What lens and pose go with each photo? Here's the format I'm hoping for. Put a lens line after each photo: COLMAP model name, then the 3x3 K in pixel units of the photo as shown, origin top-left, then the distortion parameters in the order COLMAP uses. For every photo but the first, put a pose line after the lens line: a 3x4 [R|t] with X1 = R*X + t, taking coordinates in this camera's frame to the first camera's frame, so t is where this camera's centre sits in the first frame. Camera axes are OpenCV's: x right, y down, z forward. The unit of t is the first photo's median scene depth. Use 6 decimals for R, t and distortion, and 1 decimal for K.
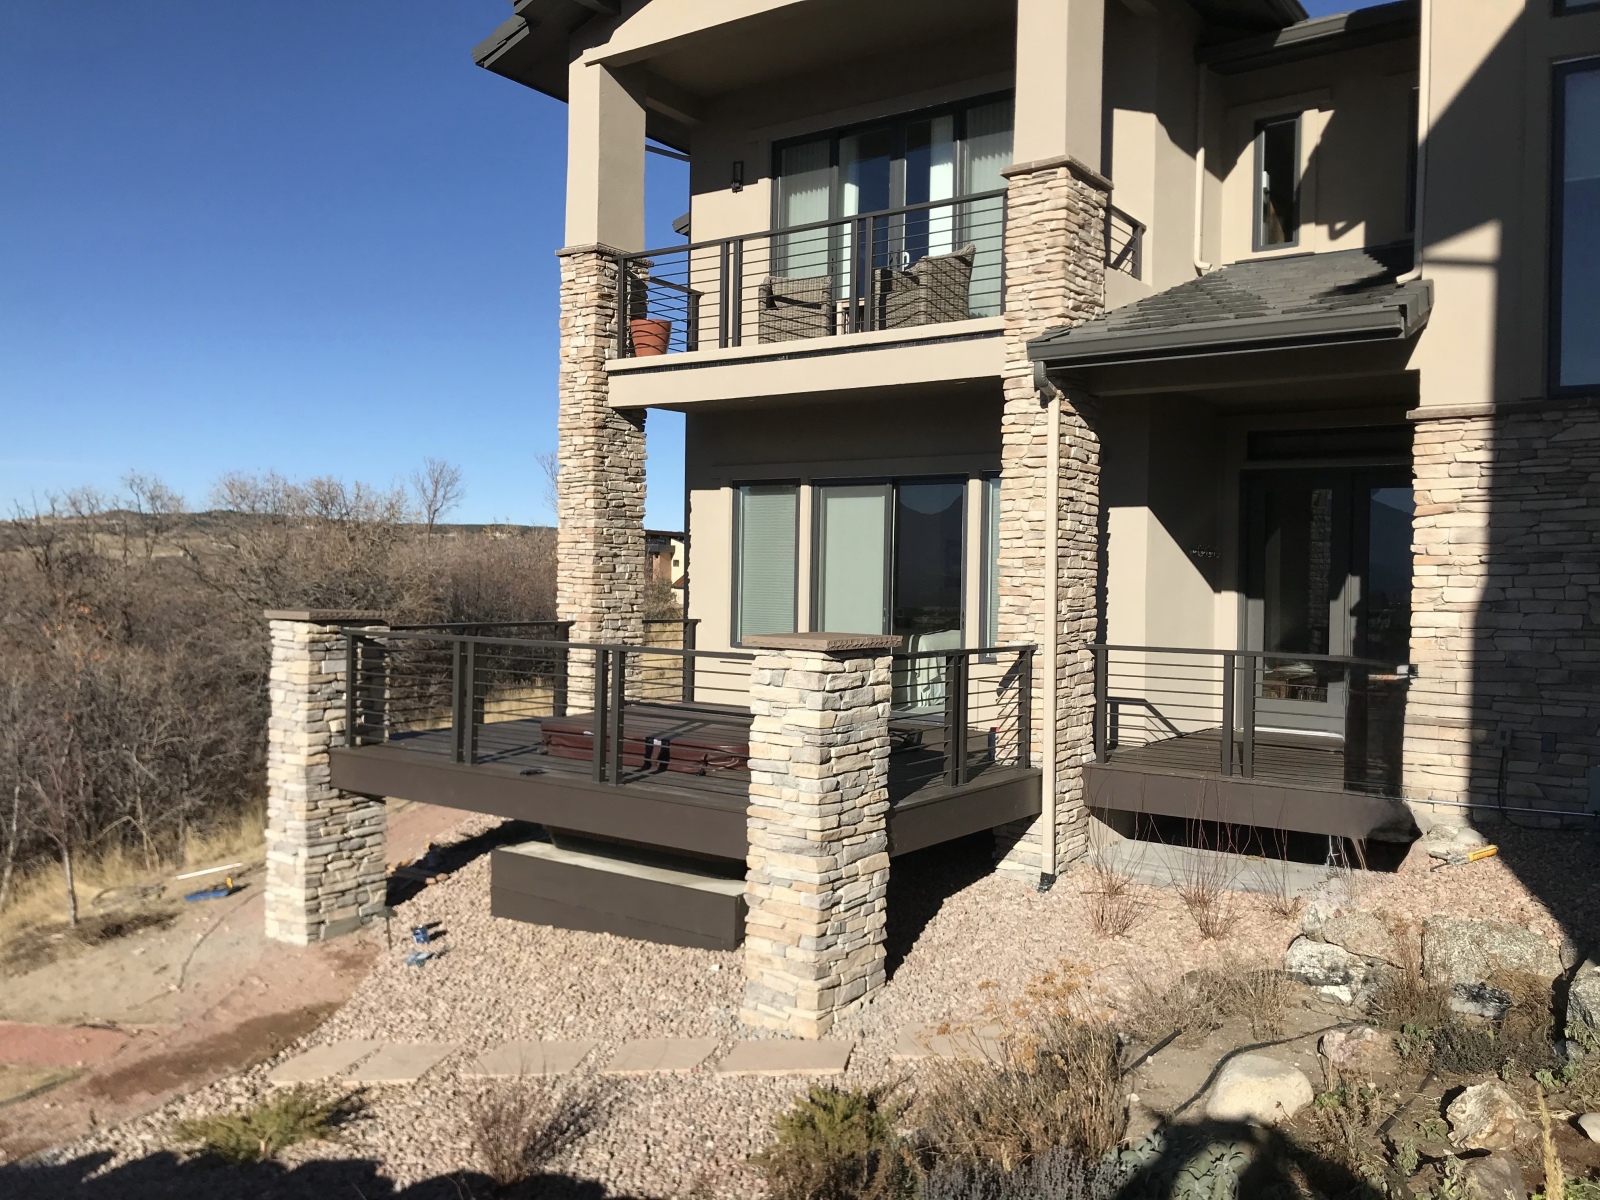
lens RADIAL K [[1322.7, 0, 776.7], [0, 1322.7, 595.5], [0, 0, 1]] dist [0.016586, -0.013828]
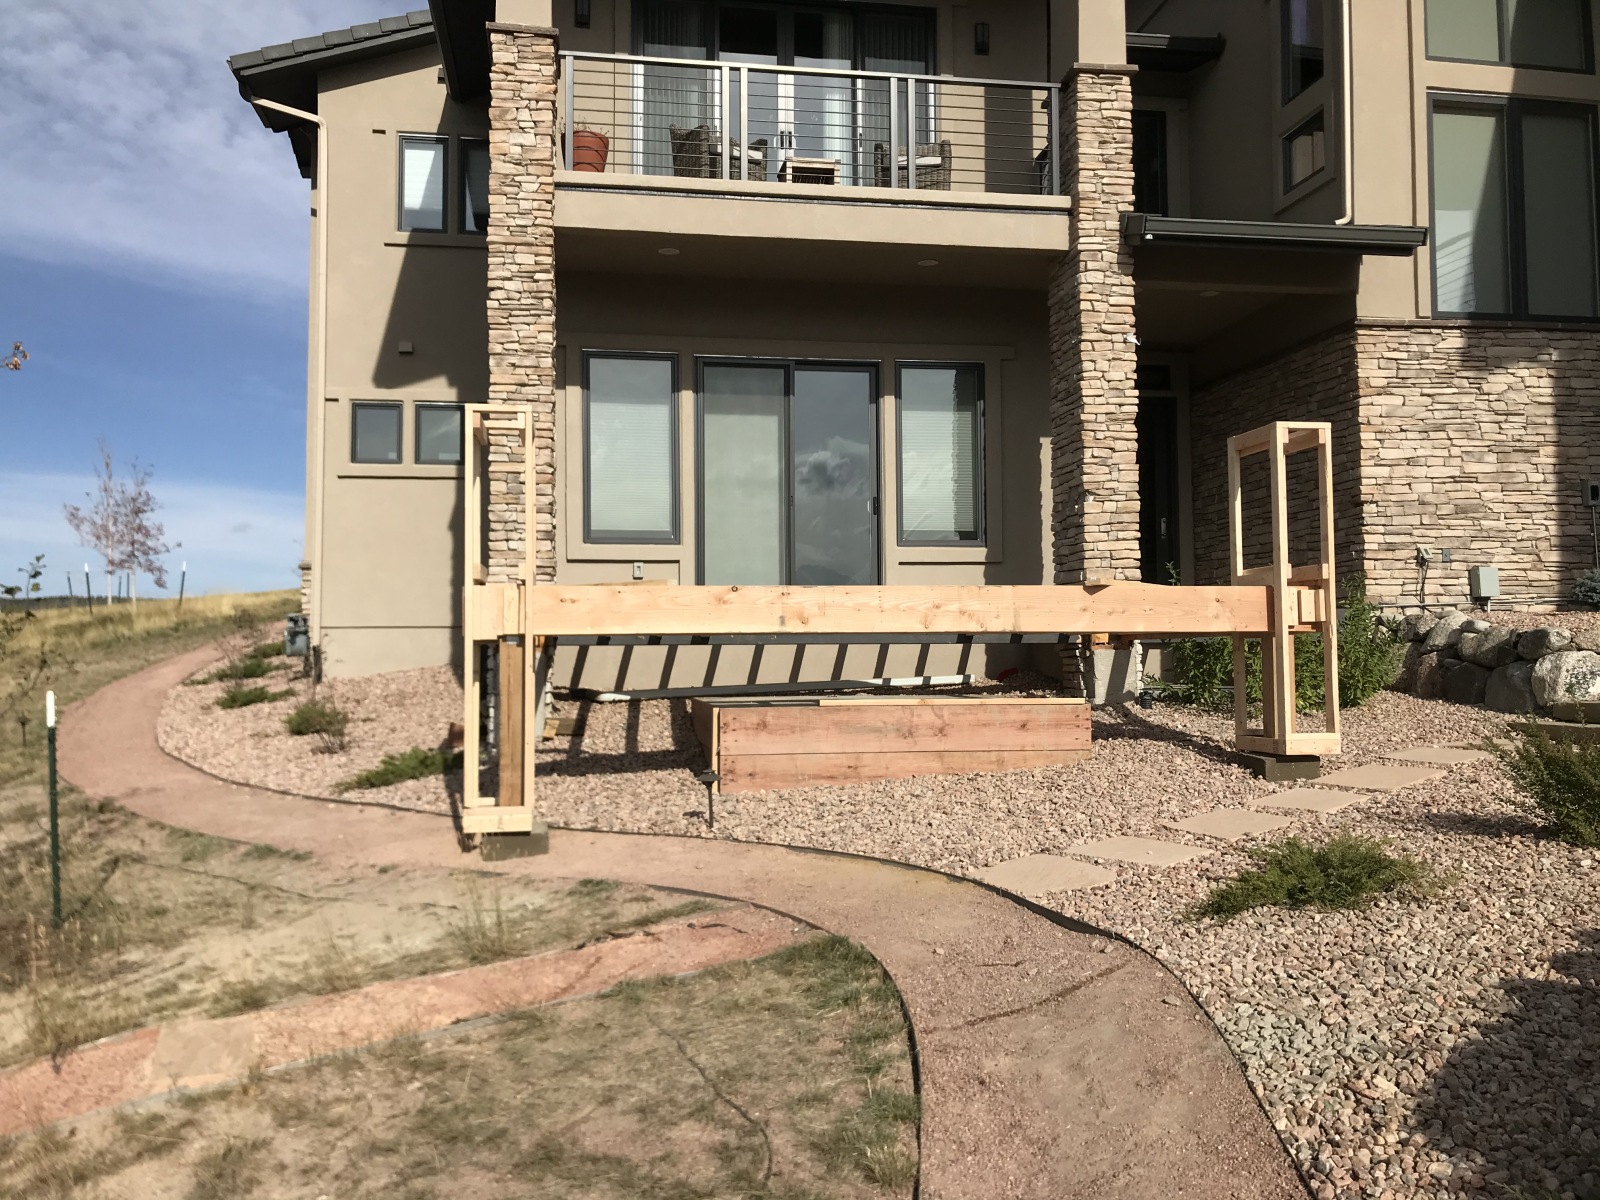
lens RADIAL K [[1322.7, 0, 779.2], [0, 1322.7, 603.3], [0, 0, 1]] dist [0.016586, -0.013828]
pose [[0.697739, 0.010176, 0.716279, -0.763612], [0.030841, 0.998545, -0.044229, 0.163668], [-0.715687, 0.052951, 0.696411, 0.417280]]
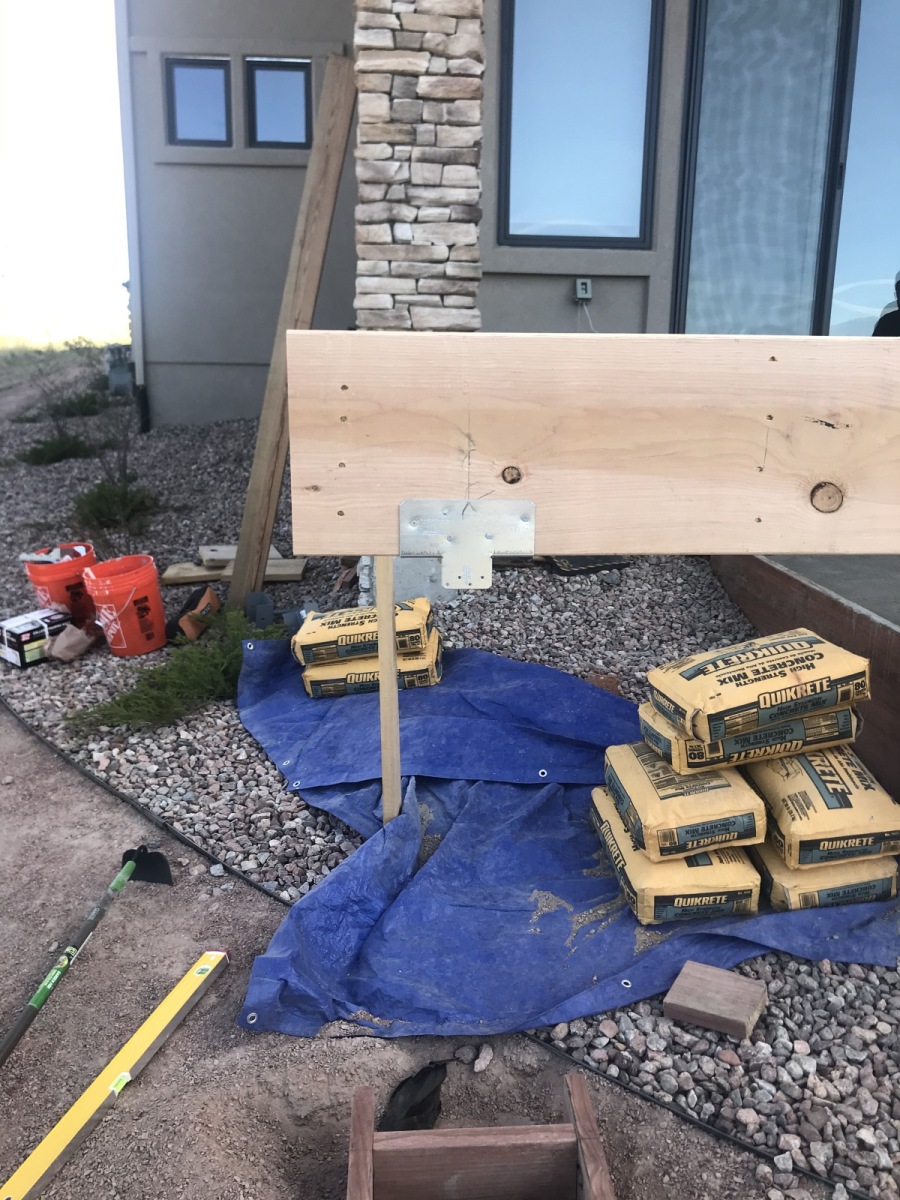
lens RADIAL K [[992.0, 0, 440.4], [0, 992.0, 584.9], [0, 0, 1]] dist [0.016586, -0.013828]
pose [[0.777830, -0.142363, 0.612138, -0.432750], [0.014321, 0.977768, 0.209199, 0.121994], [-0.628311, -0.153955, 0.762577, 0.929197]]
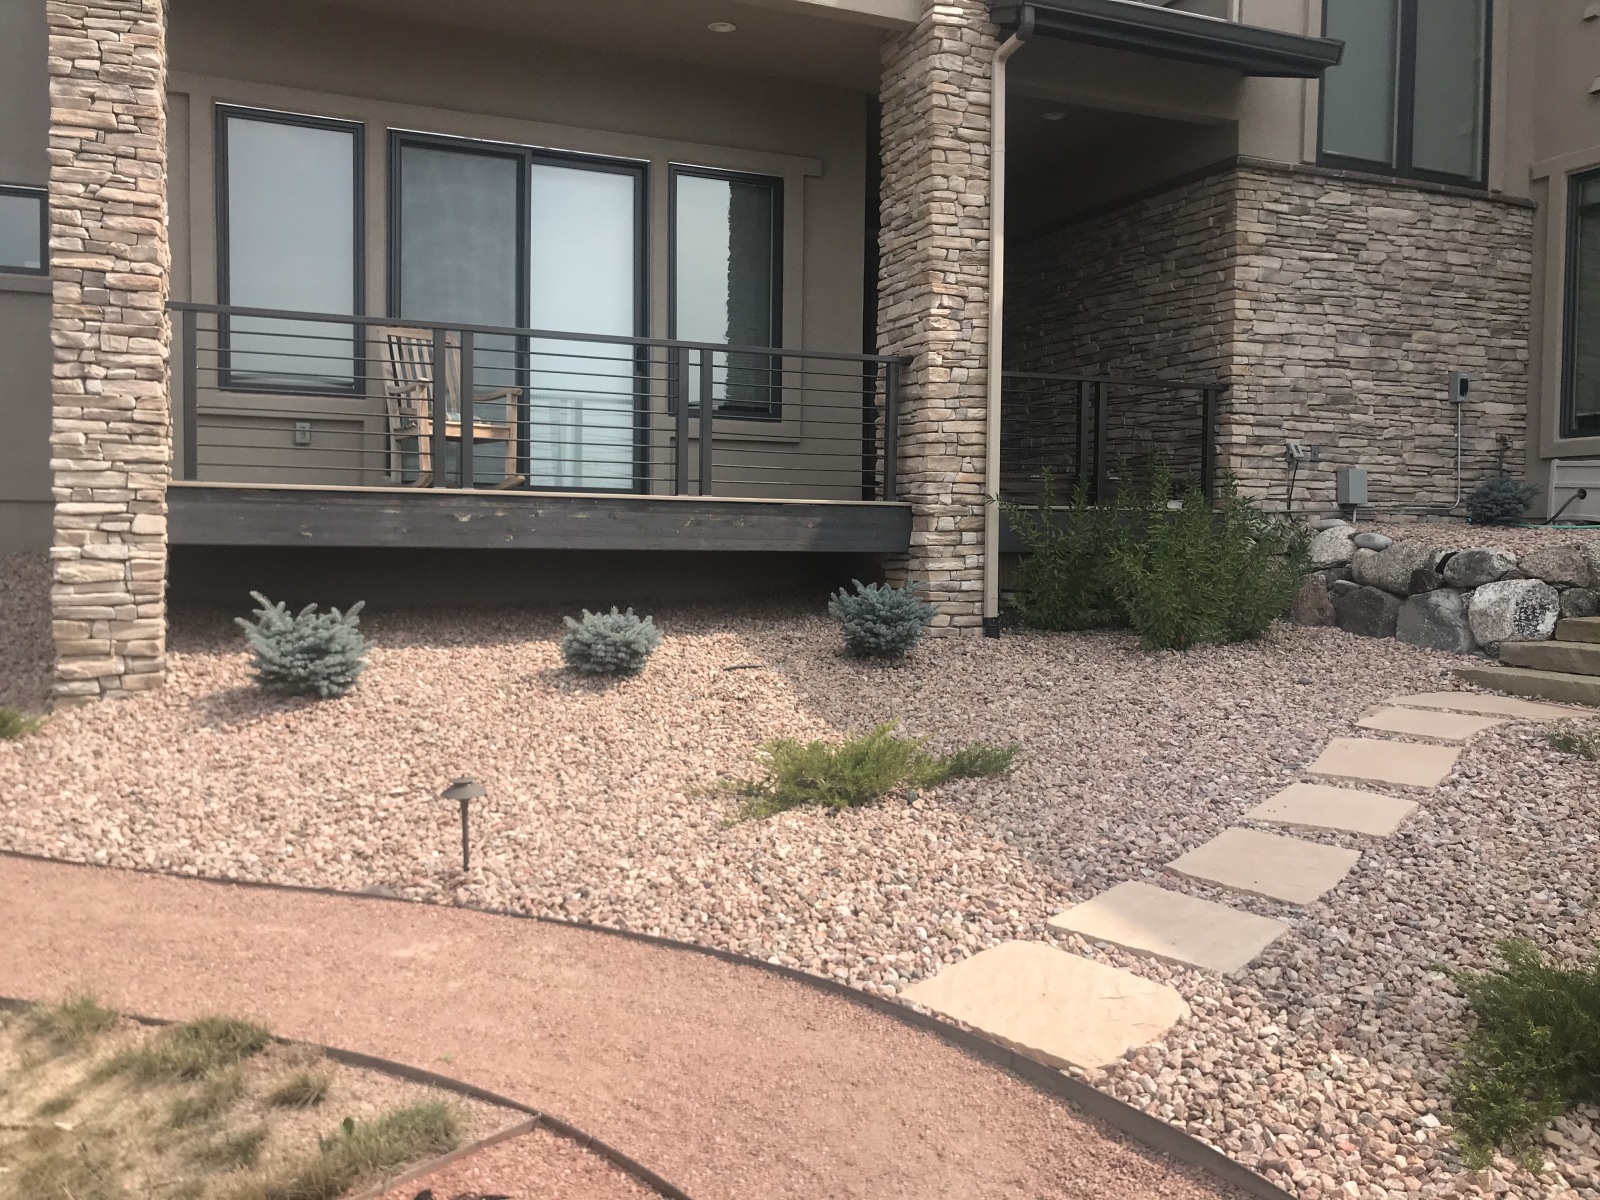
lens RADIAL K [[1322.7, 0, 784.9], [0, 1322.7, 604.0], [0, 0, 1]] dist [0.016586, -0.013828]
pose [[0.509354, -0.052170, 0.858975, -0.575490], [0.009391, 0.998438, 0.055071, 0.142035], [-0.860506, -0.019984, 0.509048, 0.639736]]
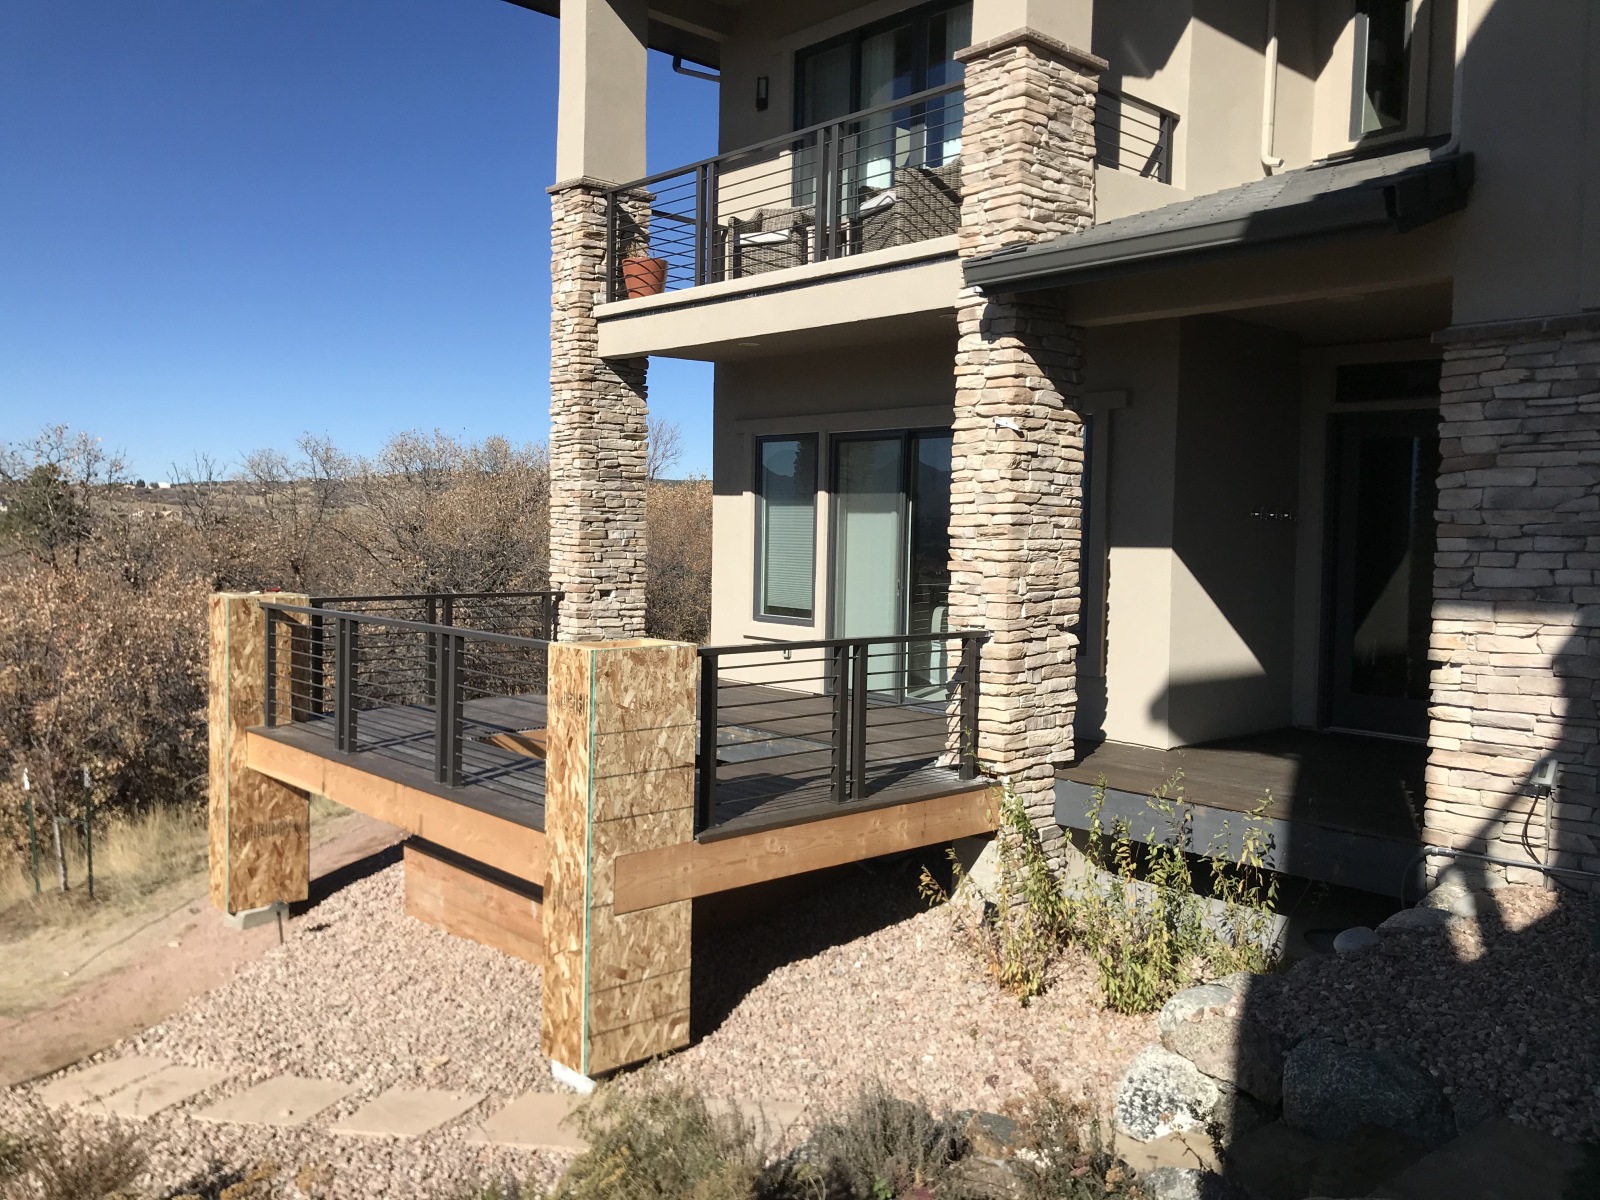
lens RADIAL K [[1322.7, 0, 785.0], [0, 1322.7, 593.2], [0, 0, 1]] dist [0.016586, -0.013828]
pose [[0.979606, 0.009056, -0.200724, 0.227300], [-0.002513, 0.999458, 0.032828, -0.012665], [0.200913, -0.031654, 0.979098, 0.156774]]
